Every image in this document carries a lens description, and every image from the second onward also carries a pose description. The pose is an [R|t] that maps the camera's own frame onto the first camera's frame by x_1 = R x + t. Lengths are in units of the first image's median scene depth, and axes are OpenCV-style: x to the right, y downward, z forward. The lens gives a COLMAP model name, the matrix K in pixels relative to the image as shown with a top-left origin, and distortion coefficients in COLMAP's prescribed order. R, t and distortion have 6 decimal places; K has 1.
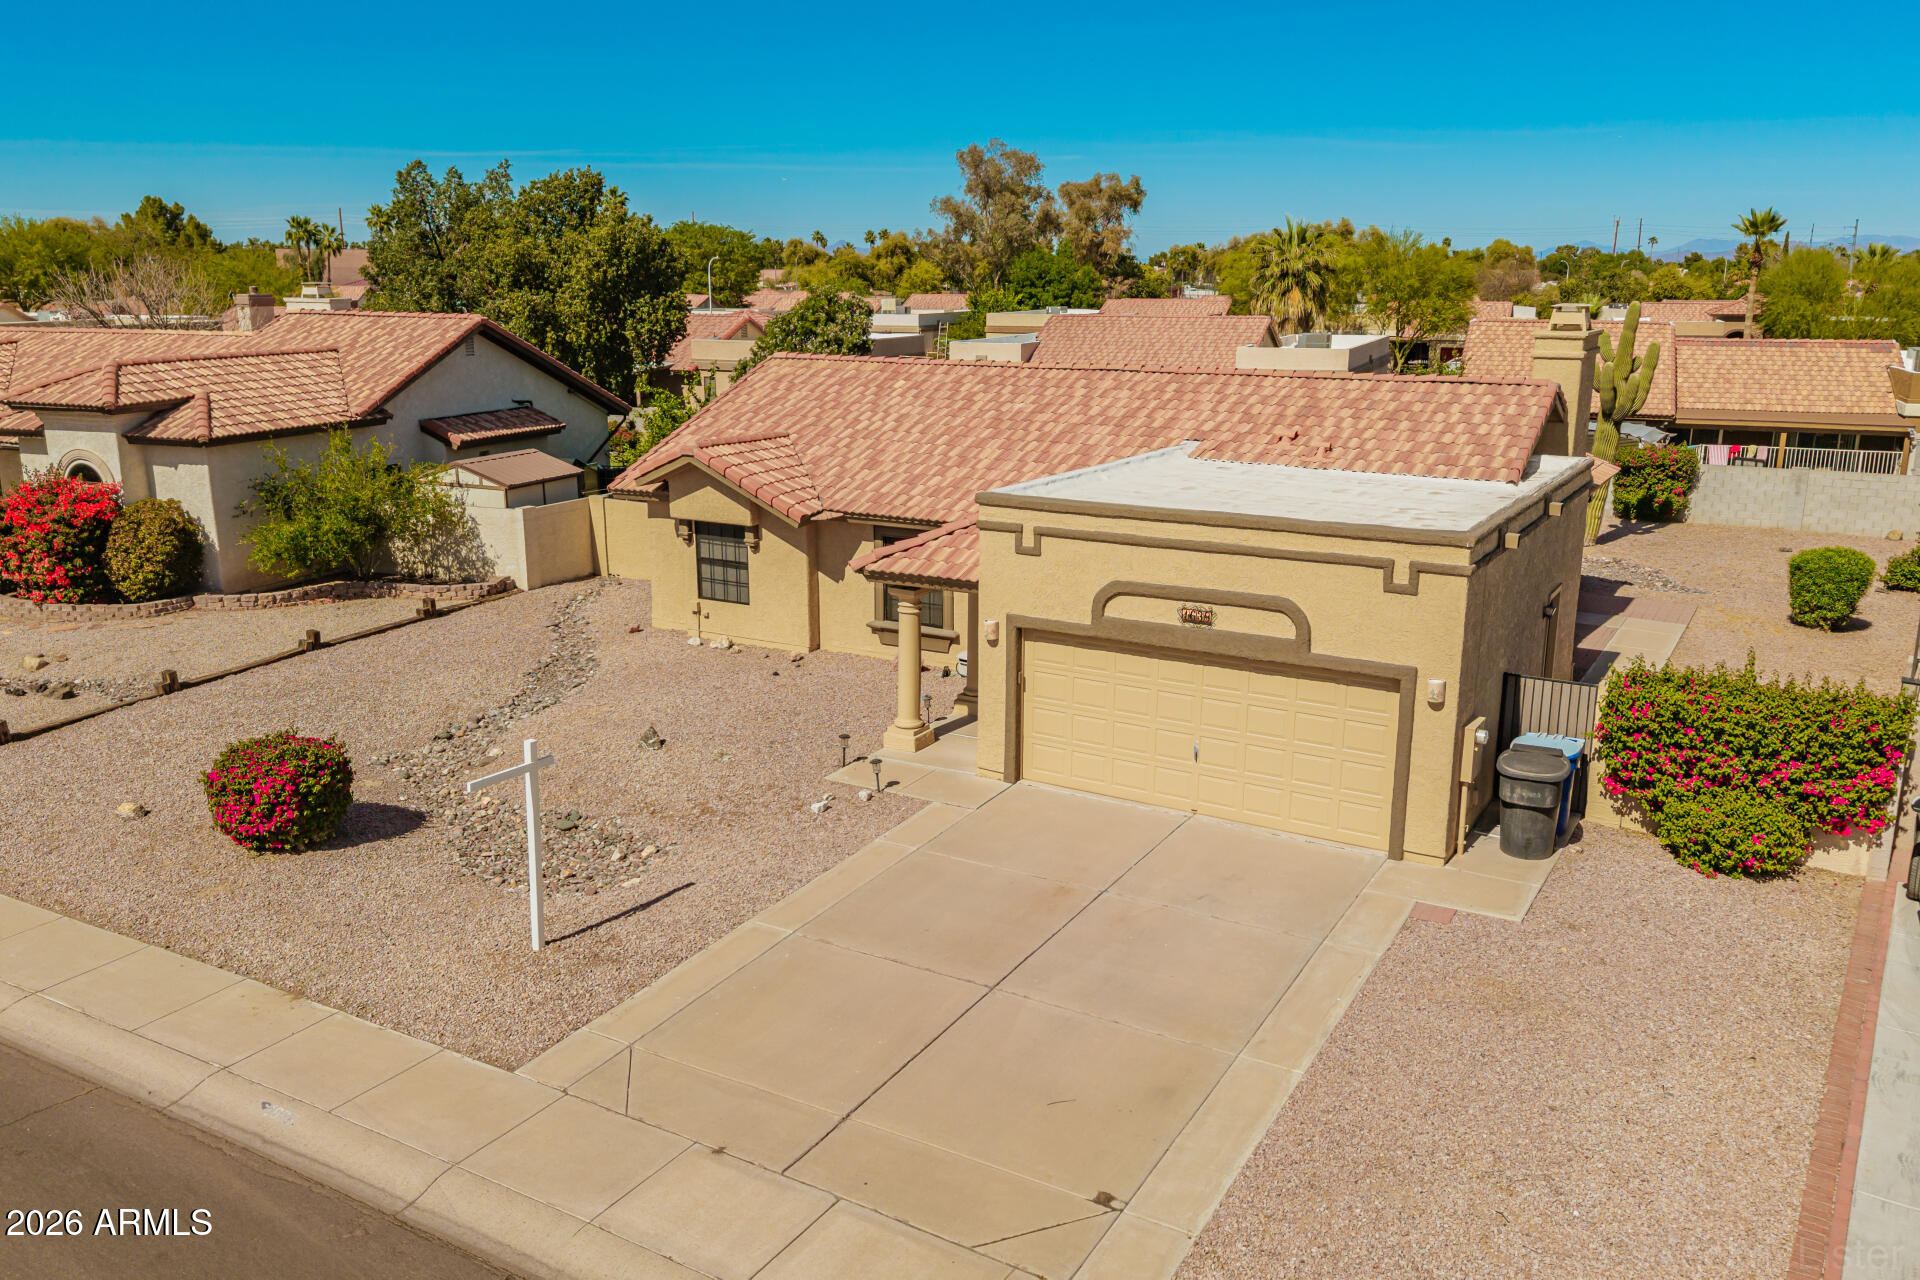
lens RADIAL K [[1514.1, 0, 968.3], [0, 1514.1, 637.5], [0, 0, 1]] dist [0.038324, -0.057163]
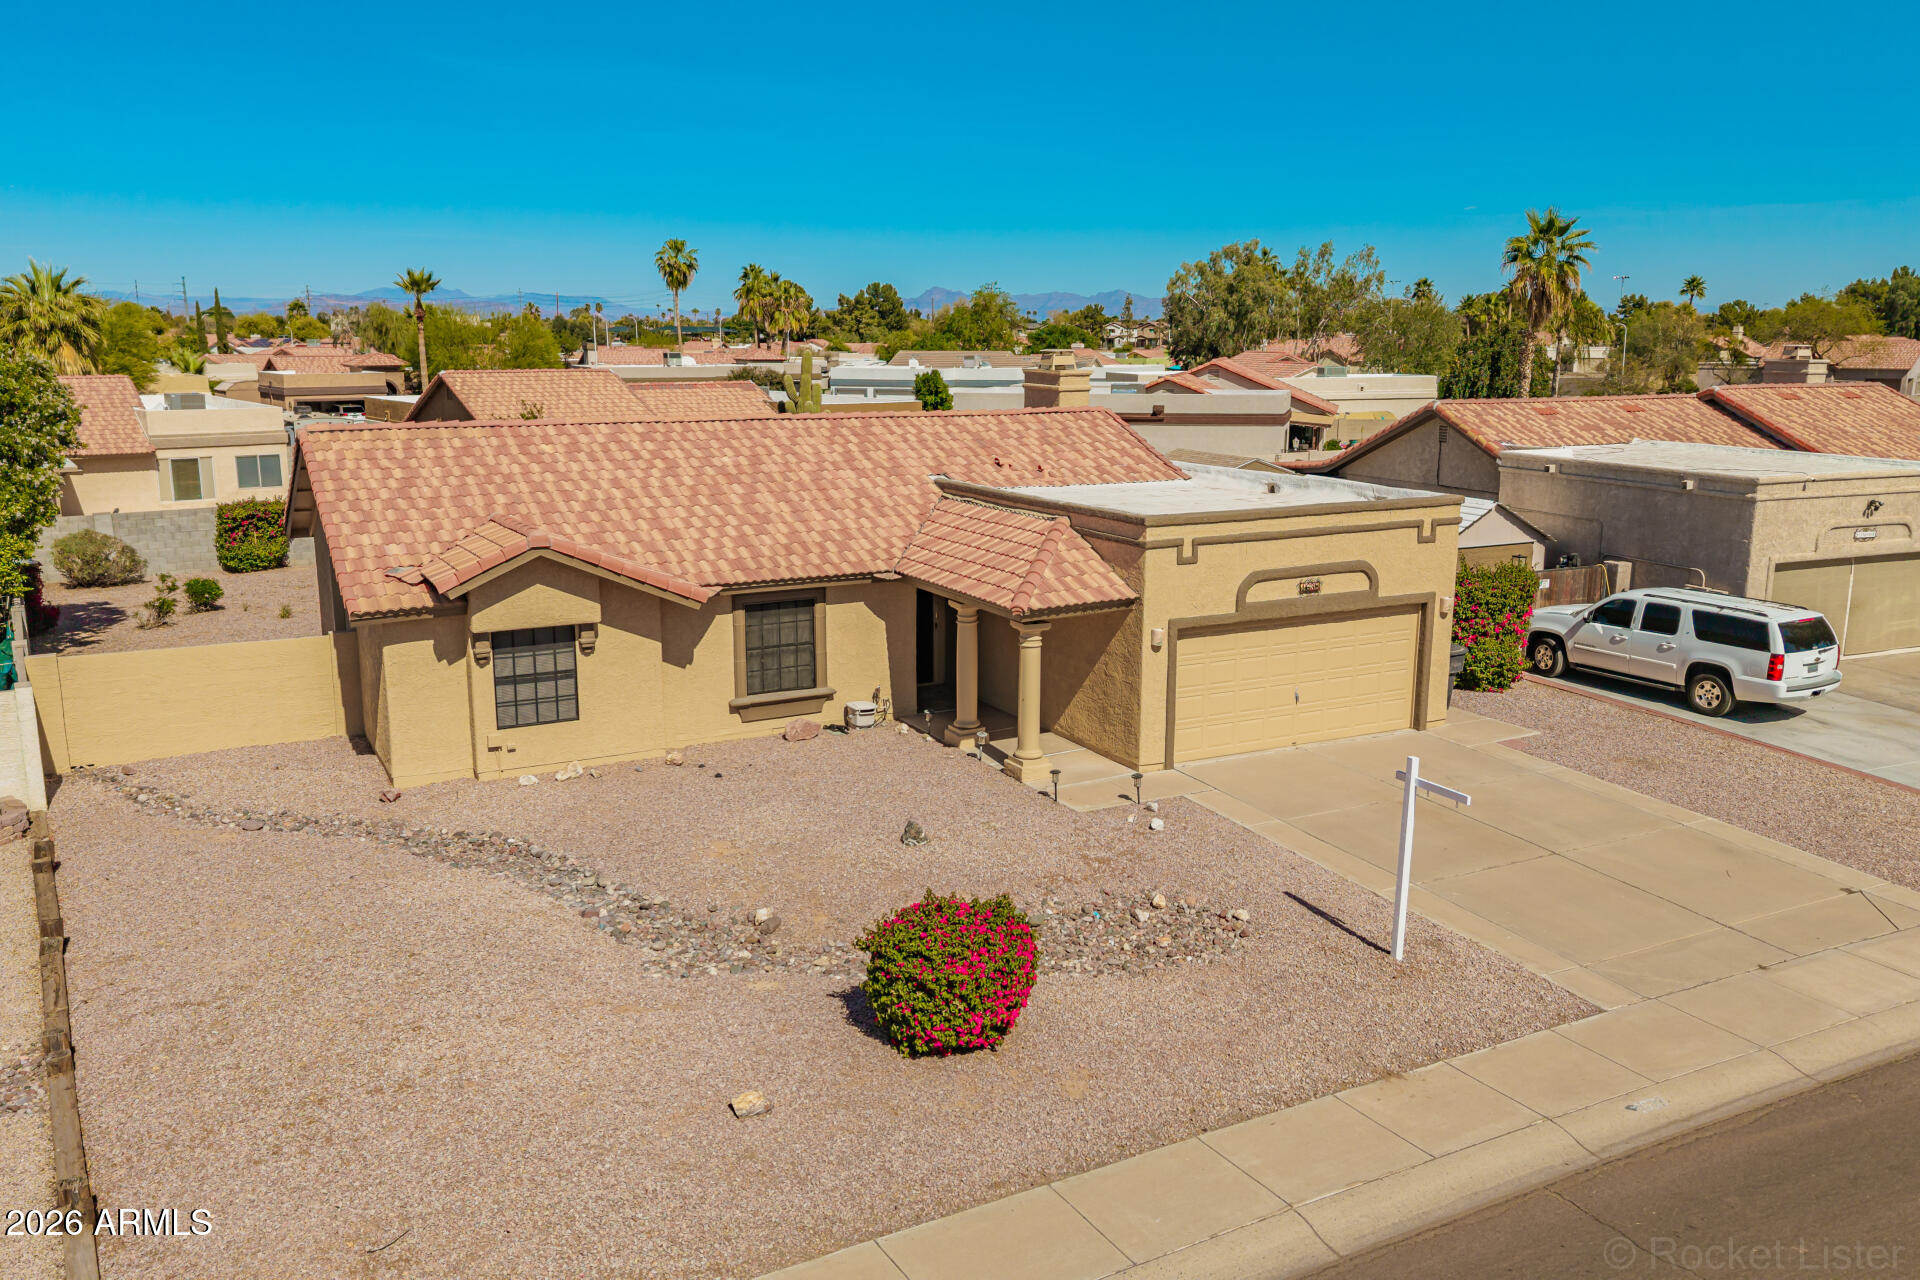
lens RADIAL K [[1514.1, 0, 968.3], [0, 1514.1, 637.5], [0, 0, 1]] dist [0.038324, -0.057163]
pose [[0.525982, -0.172571, 0.832804, -0.856002], [0.201624, 0.976586, 0.075024, -0.101014], [-0.826251, 0.128452, 0.548460, 0.430789]]
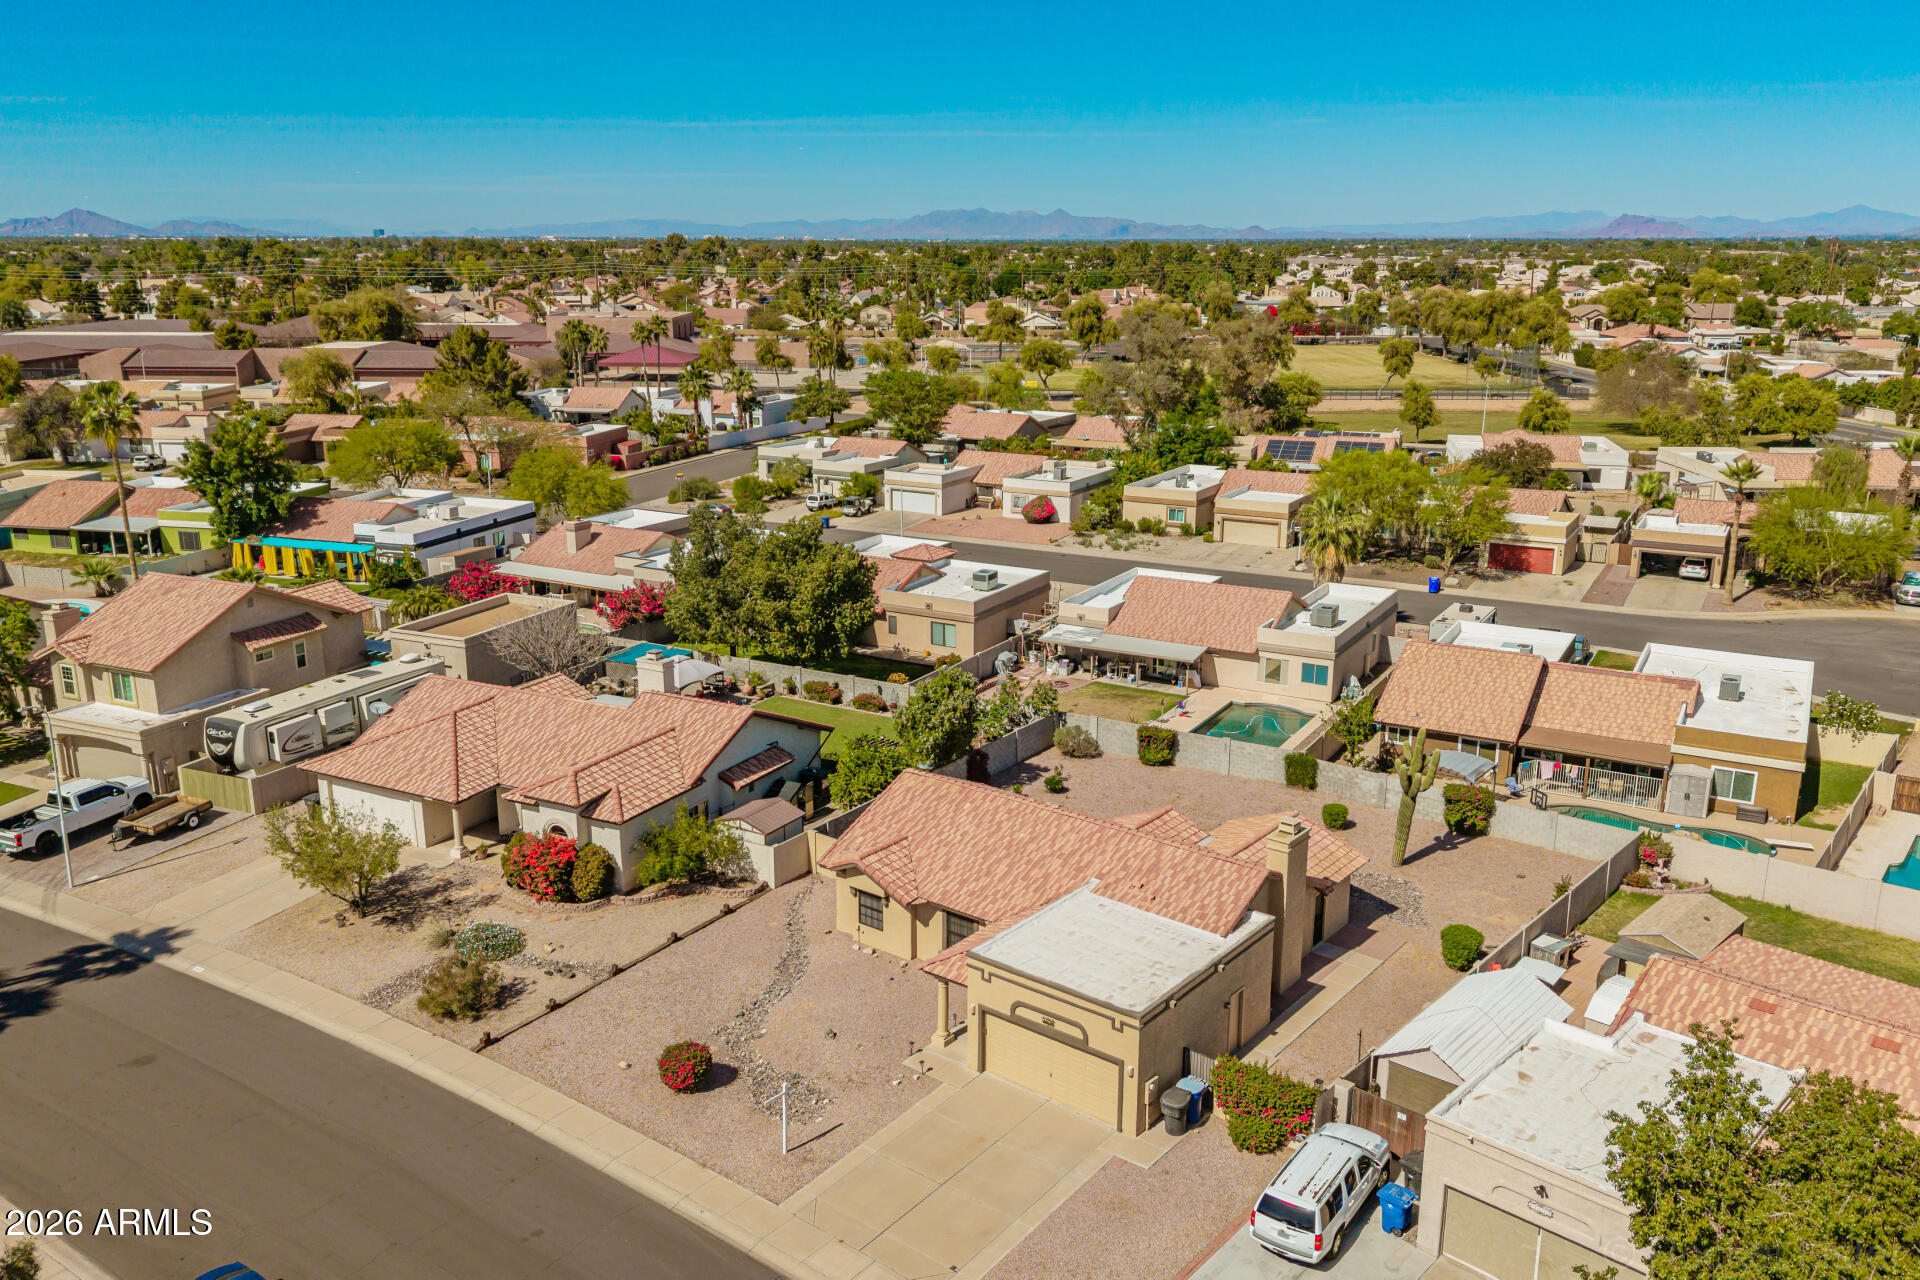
lens RADIAL K [[1484.1, 0, 967.0], [0, 1484.1, 641.5], [0, 0, 1]] dist [0.218102, -0.717595]
pose [[0.990439, 0.033331, -0.133861, 0.259470], [-0.030900, 0.999318, 0.020201, -0.537208], [0.134443, -0.015872, 0.990794, -1.128108]]
